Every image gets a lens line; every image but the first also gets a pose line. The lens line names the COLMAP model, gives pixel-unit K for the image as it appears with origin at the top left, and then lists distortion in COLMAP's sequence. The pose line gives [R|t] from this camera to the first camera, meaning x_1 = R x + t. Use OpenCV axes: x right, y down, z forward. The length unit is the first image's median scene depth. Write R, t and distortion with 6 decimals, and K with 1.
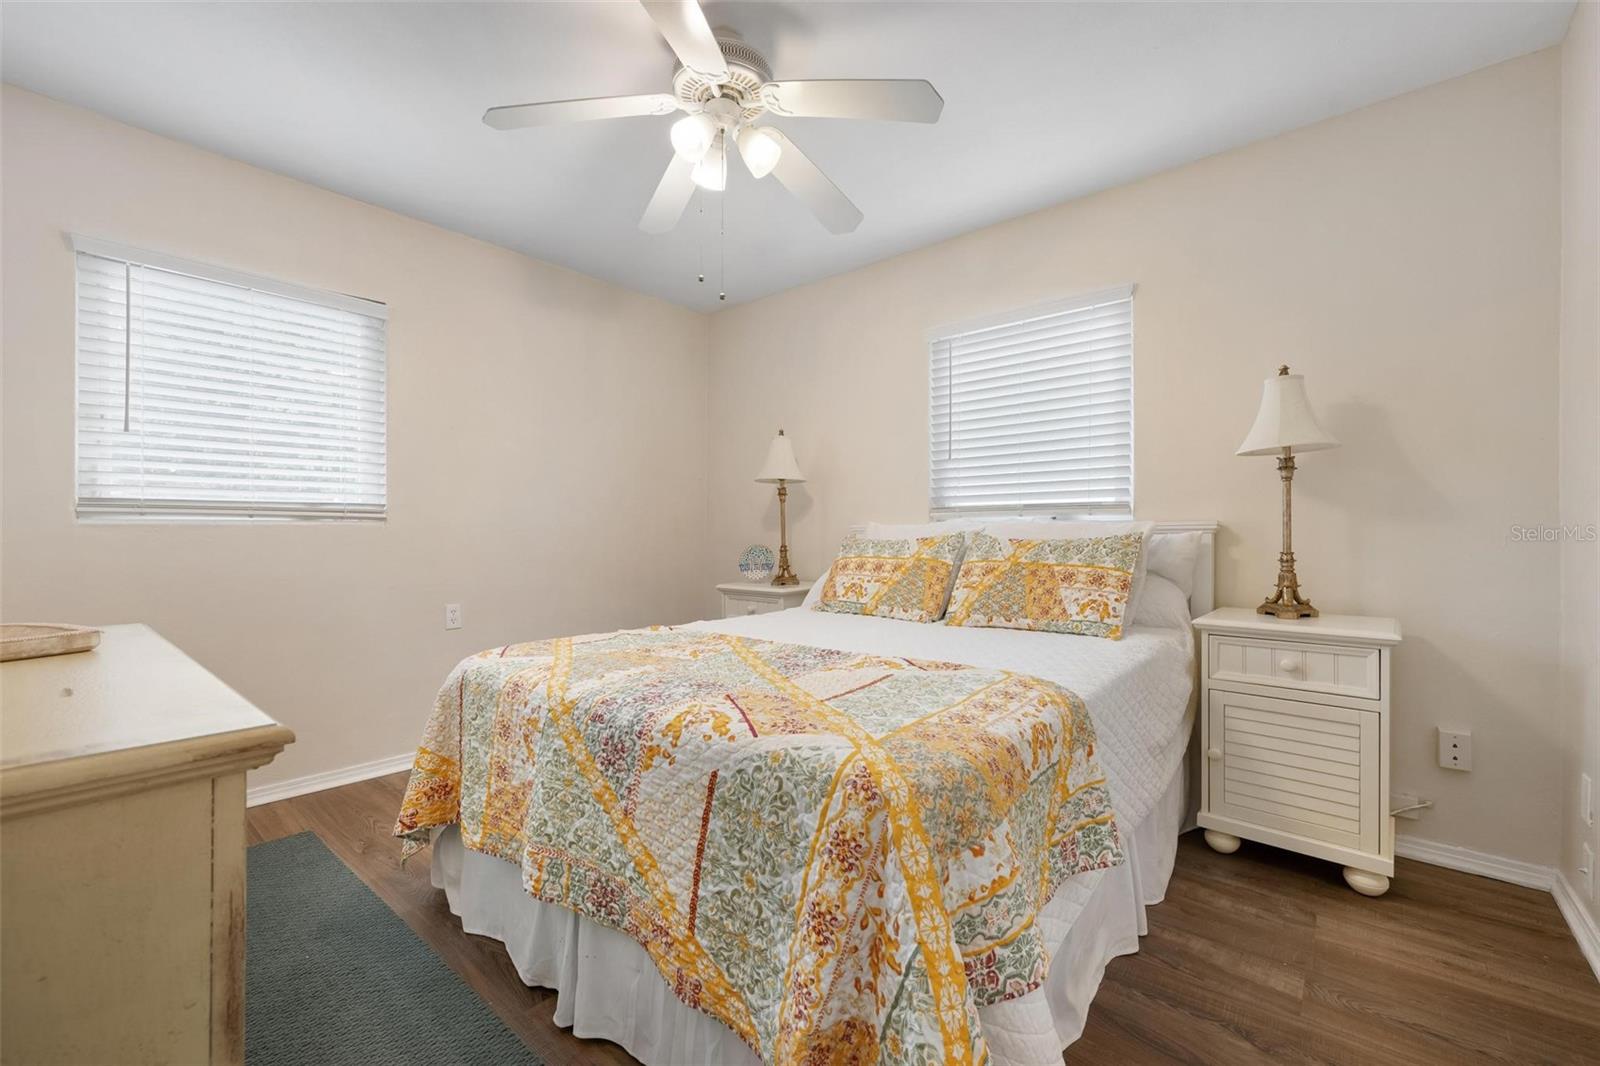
lens RADIAL K [[661.2, 0, 800.0], [0, 661.2, 533.0], [0, 0, 1]] dist [0.000401, 0.000065]
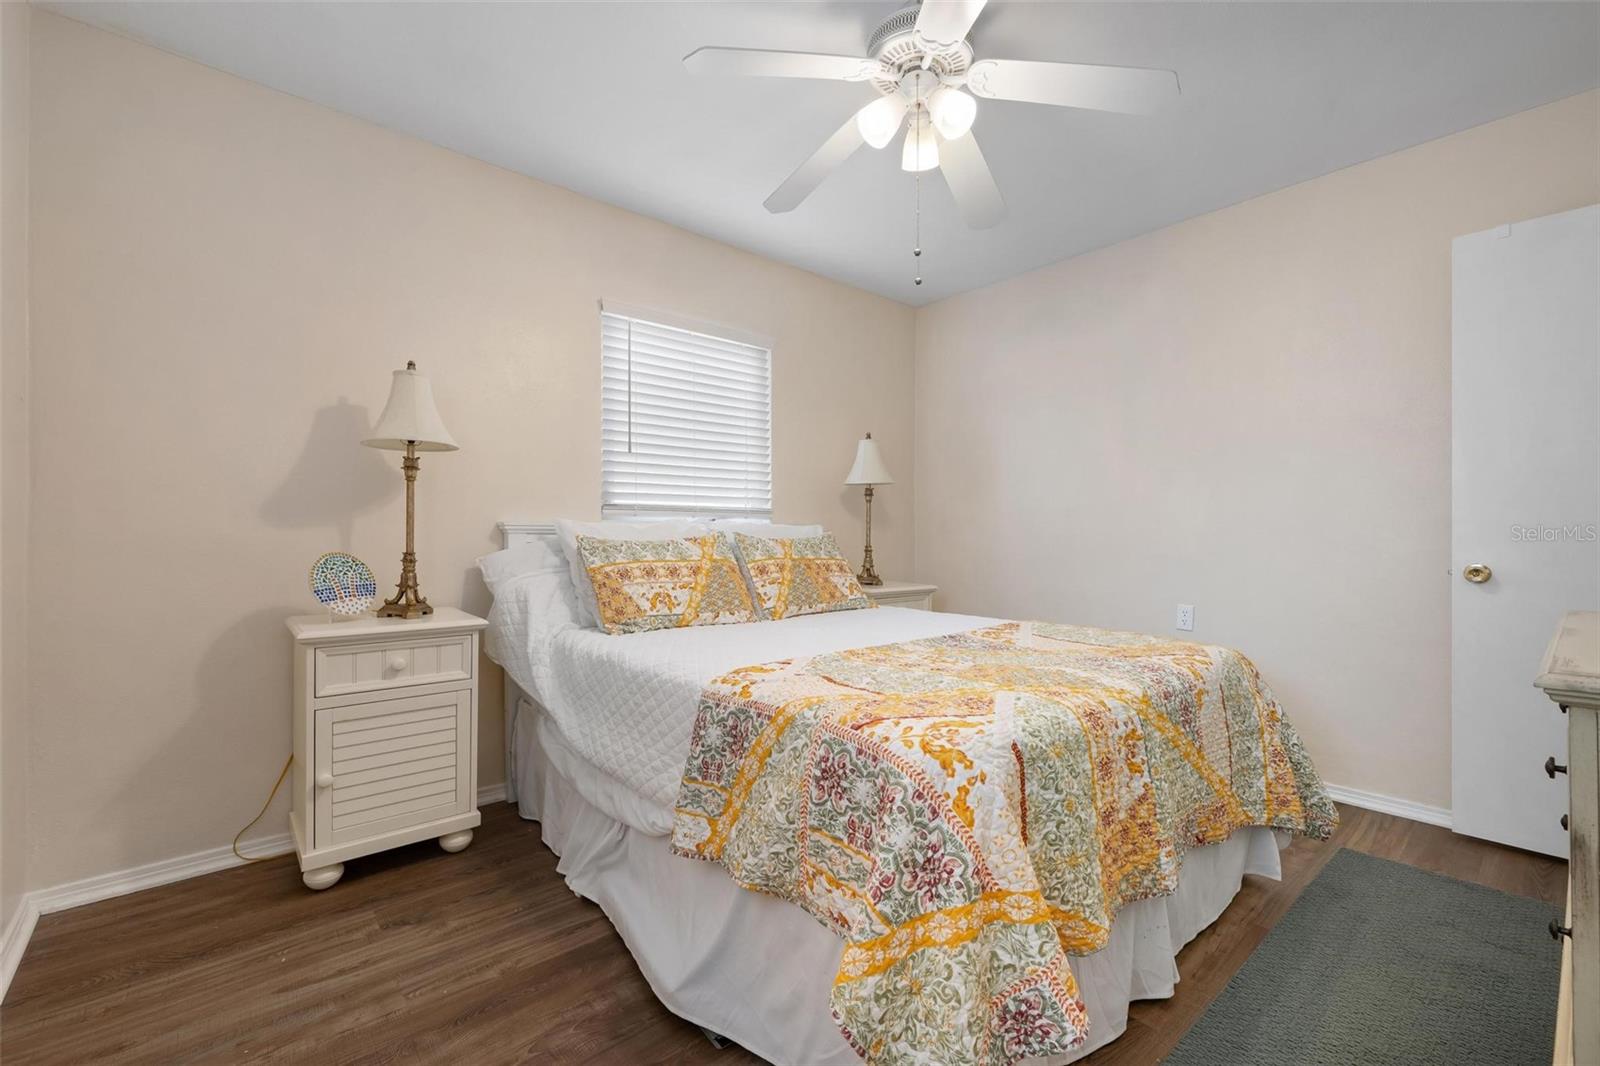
lens RADIAL K [[693.6, 0, 800.0], [0, 693.6, 533.0], [0, 0, 1]] dist [0.051522, 0.000227]
pose [[0.152933, 0.005246, 0.988223, -0.745287], [-0.003323, 0.999983, -0.004794, 0.003665], [-0.988231, -0.002550, 0.152948, 0.669410]]
